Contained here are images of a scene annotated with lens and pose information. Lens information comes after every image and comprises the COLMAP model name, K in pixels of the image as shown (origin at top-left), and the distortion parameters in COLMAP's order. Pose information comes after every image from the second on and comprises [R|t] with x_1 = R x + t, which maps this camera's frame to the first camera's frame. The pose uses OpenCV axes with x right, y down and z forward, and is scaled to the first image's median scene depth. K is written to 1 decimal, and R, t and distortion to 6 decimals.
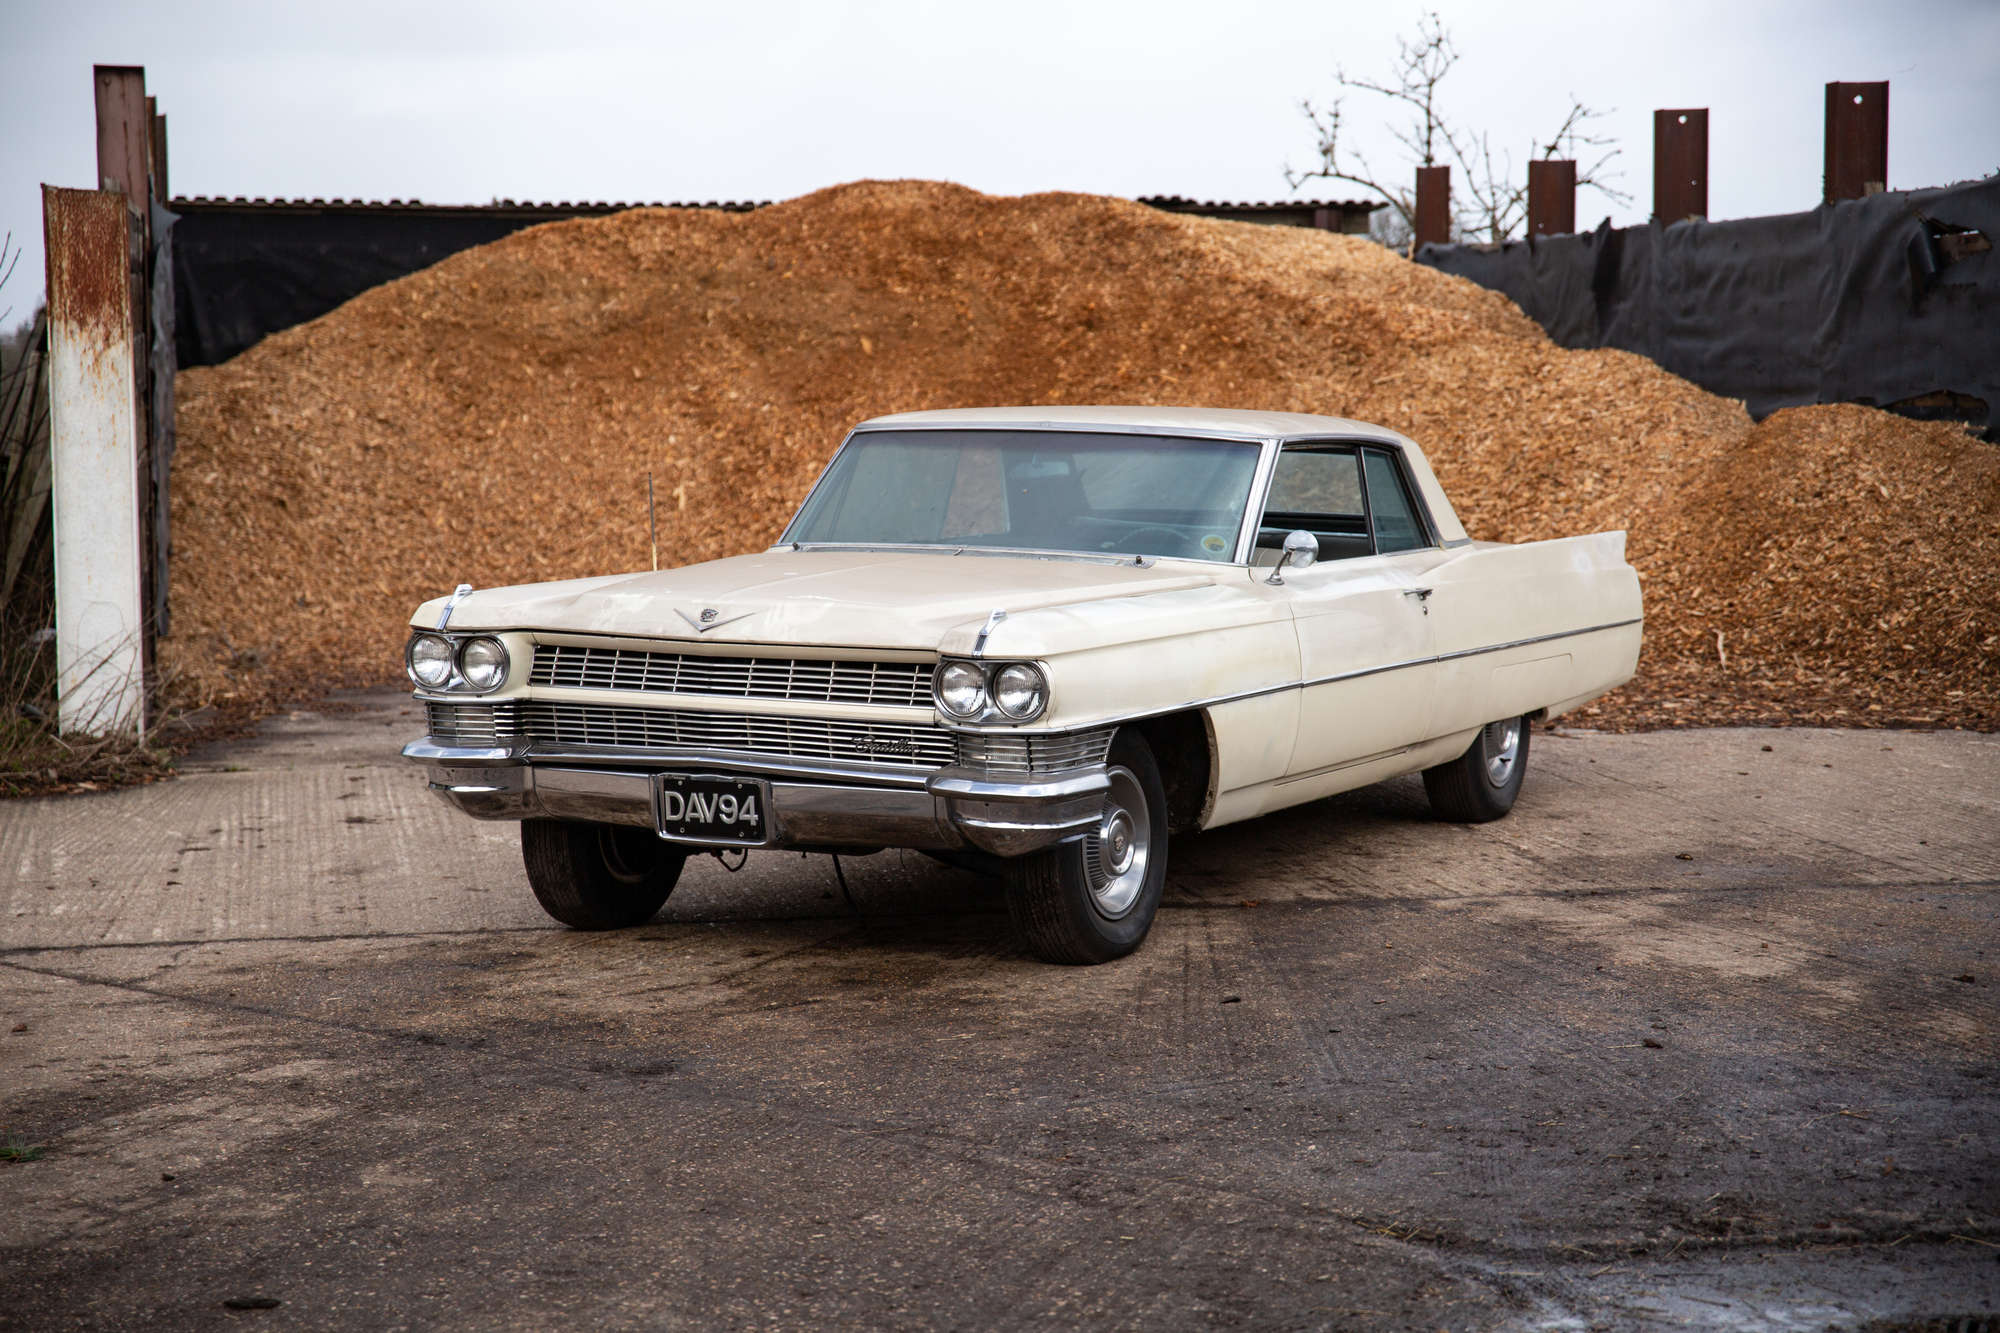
lens RADIAL K [[4000.2, 0, 999.4], [0, 4000.2, 665.7], [0, 0, 1]] dist [0.152274, 0.000000]
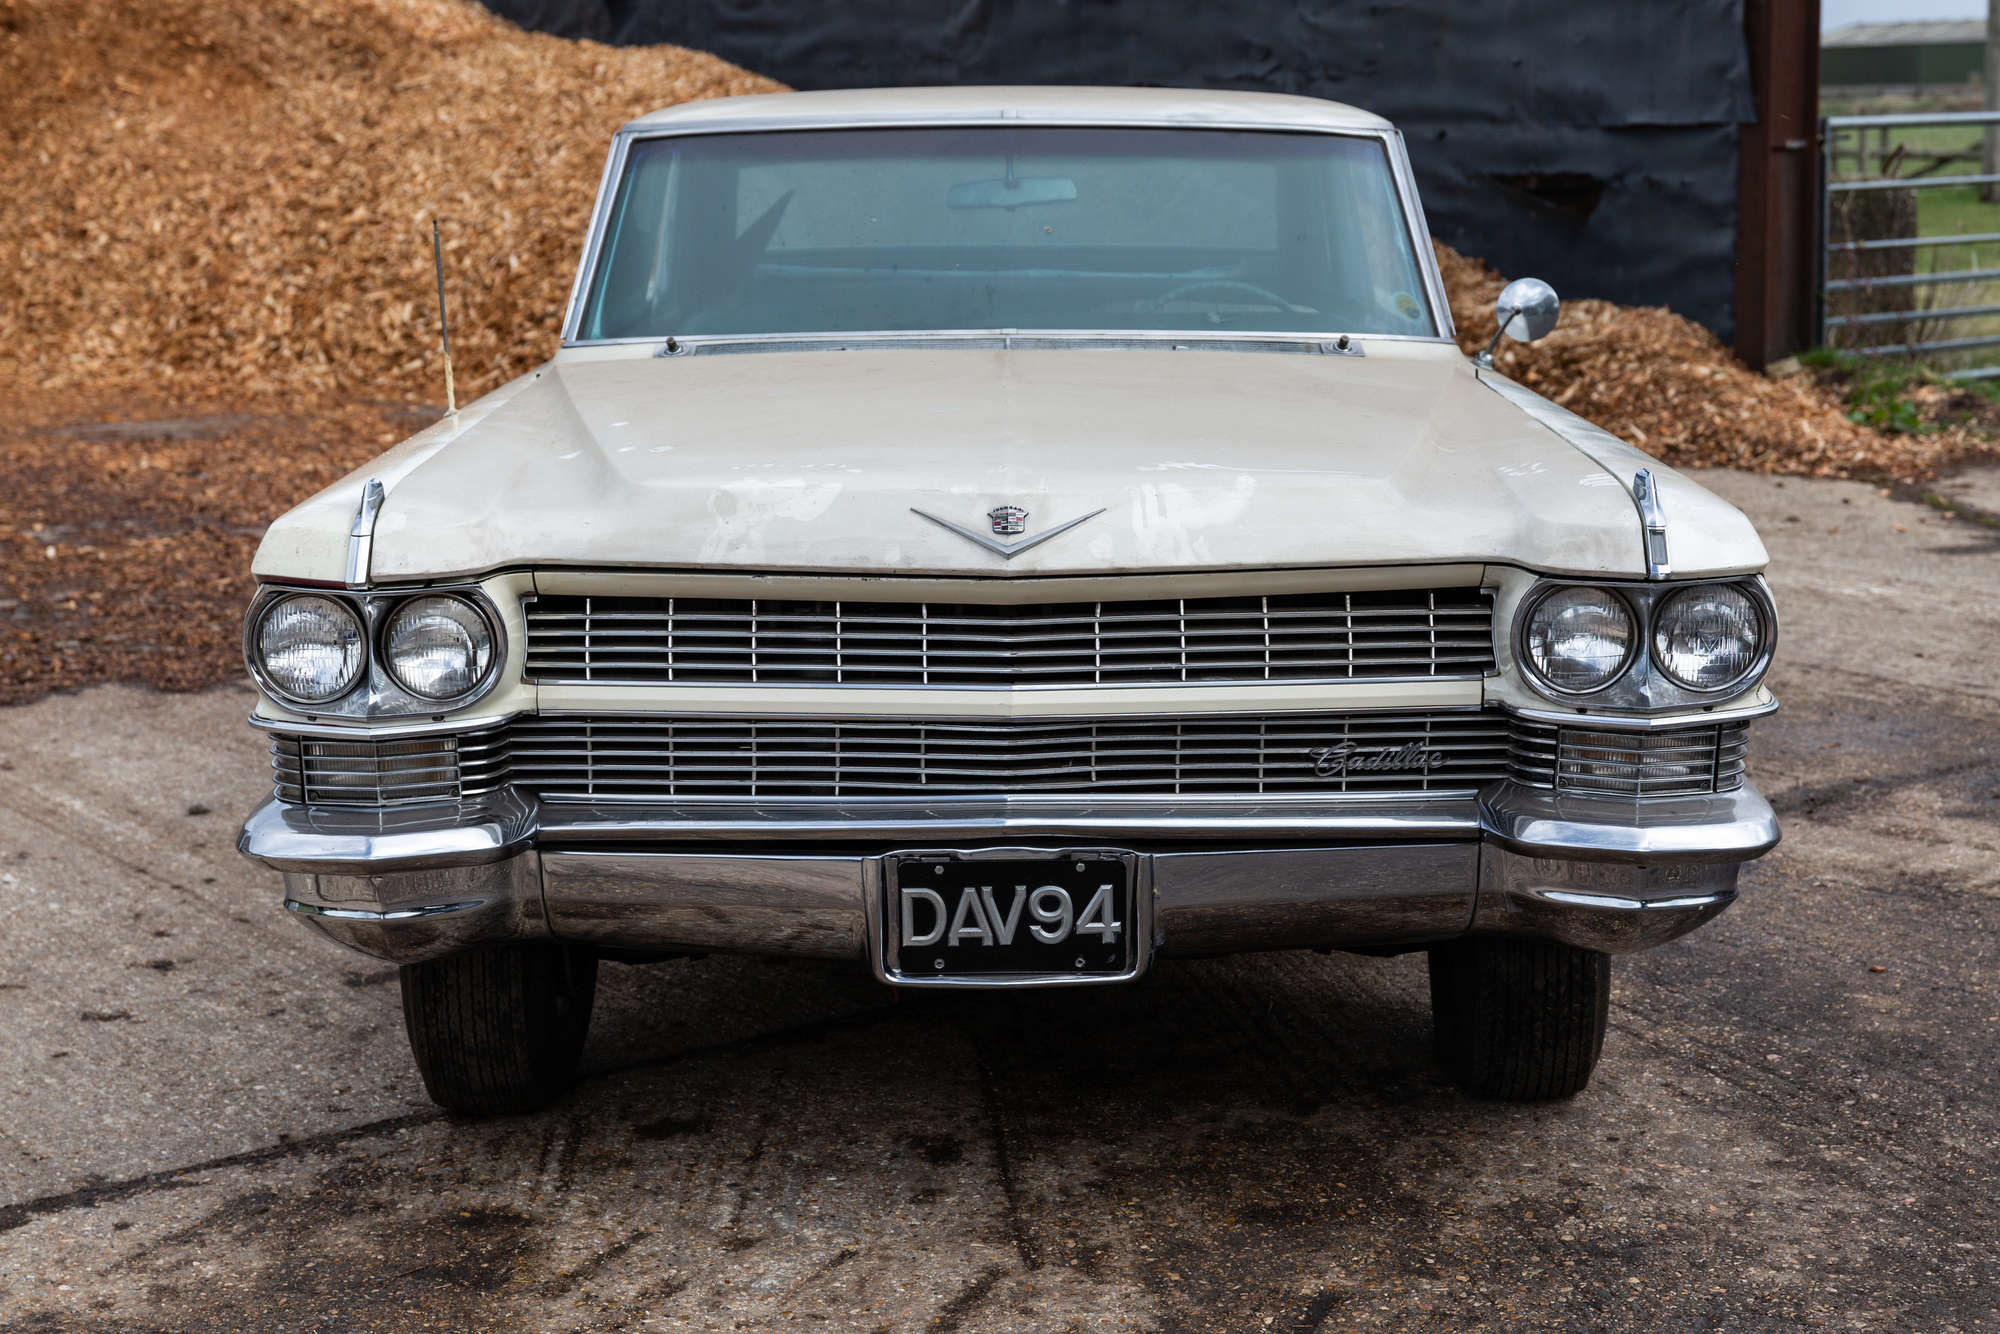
lens RADIAL K [[3177.6, 0, 1000.6], [0, 3177.6, 669.5], [0, 0, 1]] dist [-0.045734, 0.000000]
pose [[0.880945, -0.096421, 0.463292, -0.208789], [0.047758, 0.992138, 0.115674, -0.032282], [-0.470803, -0.079776, 0.878624, 0.560658]]
